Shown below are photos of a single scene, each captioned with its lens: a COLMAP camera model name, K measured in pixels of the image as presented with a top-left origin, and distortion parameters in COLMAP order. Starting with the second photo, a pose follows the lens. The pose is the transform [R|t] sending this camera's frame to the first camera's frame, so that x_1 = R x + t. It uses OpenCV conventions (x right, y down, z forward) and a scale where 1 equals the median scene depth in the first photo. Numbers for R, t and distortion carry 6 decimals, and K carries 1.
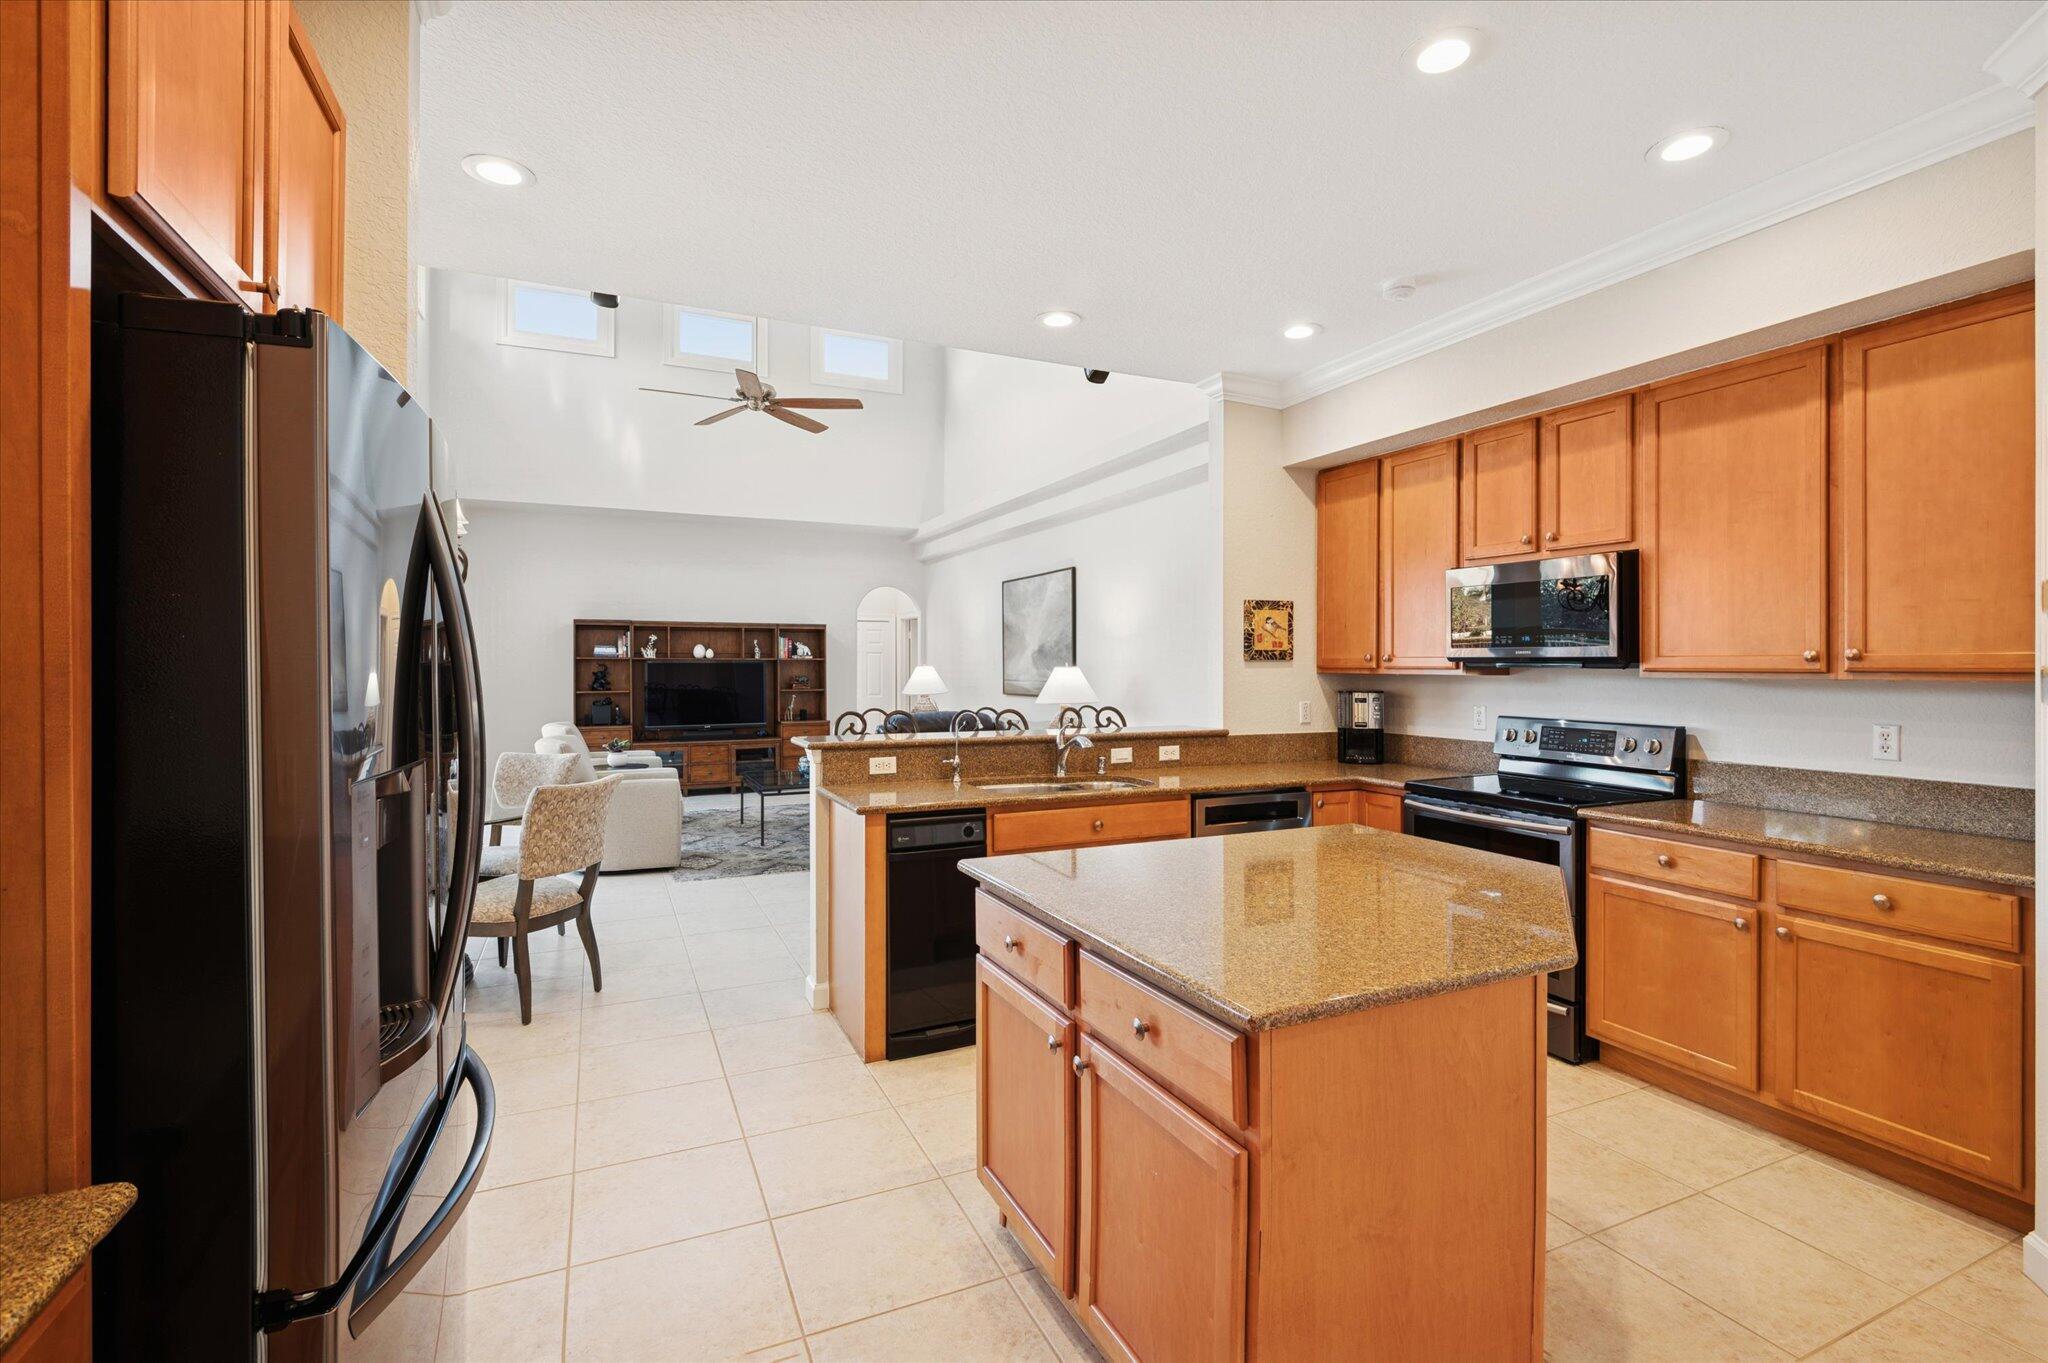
lens RADIAL K [[954.1, 0, 1012.4], [0, 954.1, 676.8], [0, 0, 1]] dist [-0.005772, -0.001152]
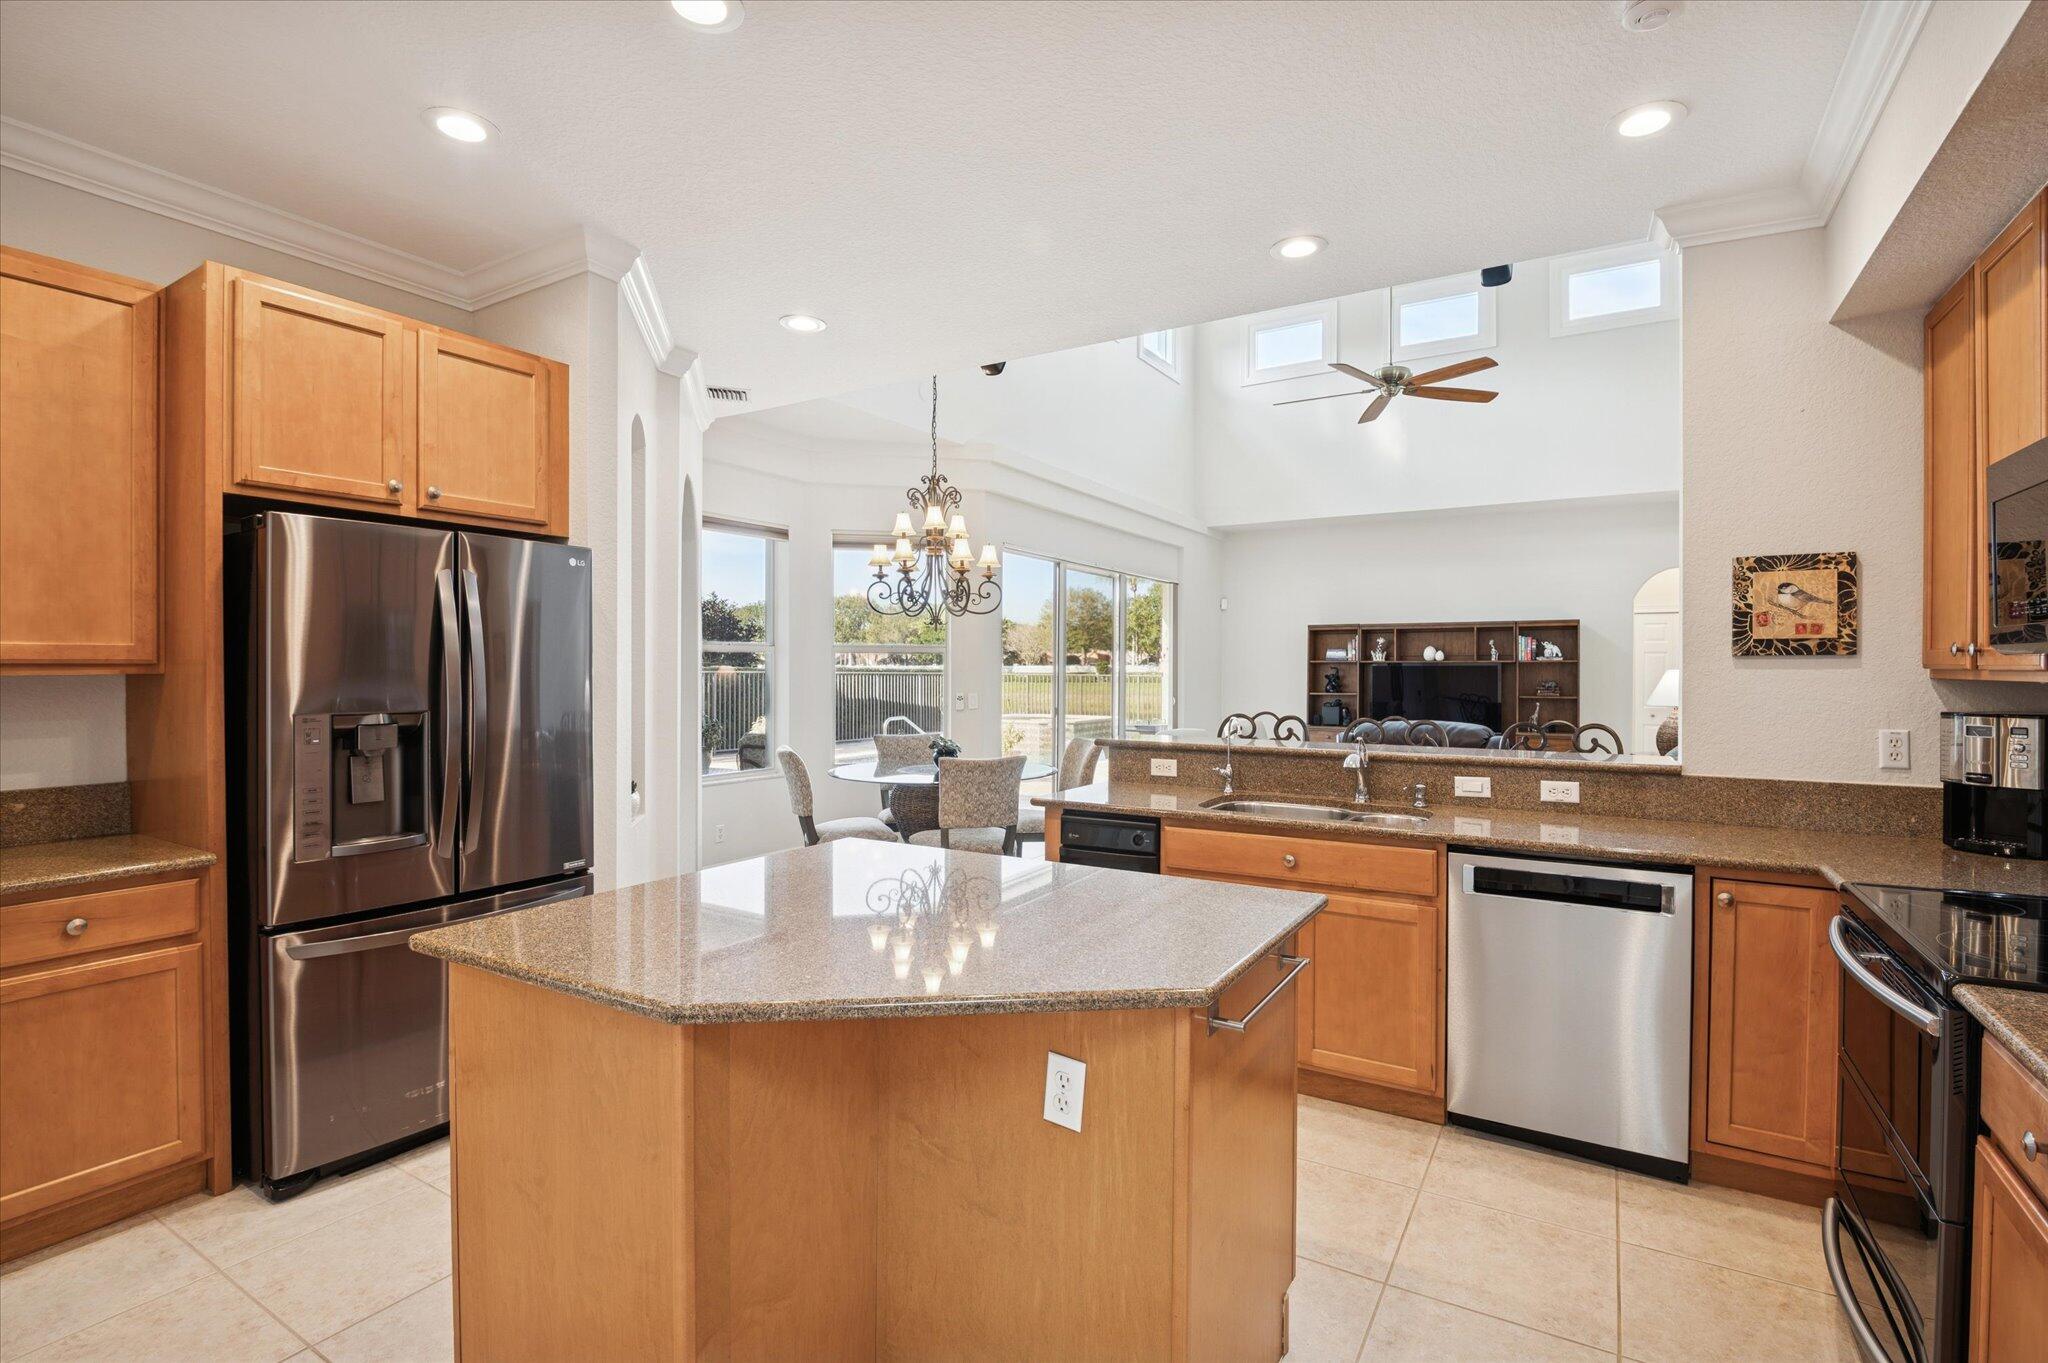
lens RADIAL K [[954.1, 0, 1009.8], [0, 954.1, 673.7], [0, 0, 1]] dist [-0.005772, -0.001152]
pose [[0.560731, 0.005251, -0.827981, 0.480711], [-0.012672, 0.999917, -0.002241, 0.001286], [0.827901, 0.011749, 0.560752, 0.267016]]
